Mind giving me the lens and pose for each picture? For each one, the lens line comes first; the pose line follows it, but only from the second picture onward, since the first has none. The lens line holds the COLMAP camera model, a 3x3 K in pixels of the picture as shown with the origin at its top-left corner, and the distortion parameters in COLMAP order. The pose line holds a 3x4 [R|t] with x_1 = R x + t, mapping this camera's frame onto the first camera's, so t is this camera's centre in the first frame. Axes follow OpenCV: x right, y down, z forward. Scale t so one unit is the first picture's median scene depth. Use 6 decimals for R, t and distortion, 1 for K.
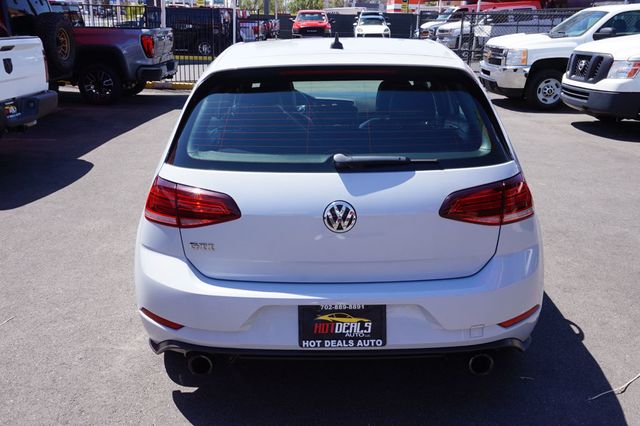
lens RADIAL K [[590.3, 0, 320.3], [0, 590.3, 210.0], [0, 0, 1]] dist [0.001857, 0.000000]
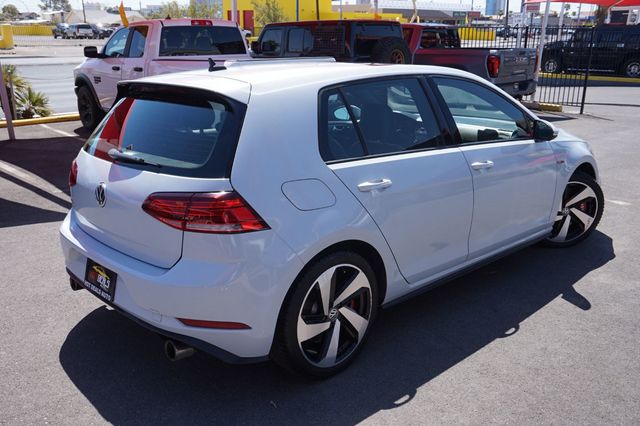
lens RADIAL K [[590.3, 0, 323.1], [0, 590.3, 217.1], [0, 0, 1]] dist [0.001857, 0.000000]
pose [[0.690011, 0.191567, -0.697988, 0.543802], [-0.204600, 0.976633, 0.065781, -0.054428], [0.694279, 0.097418, 0.713082, 0.169742]]
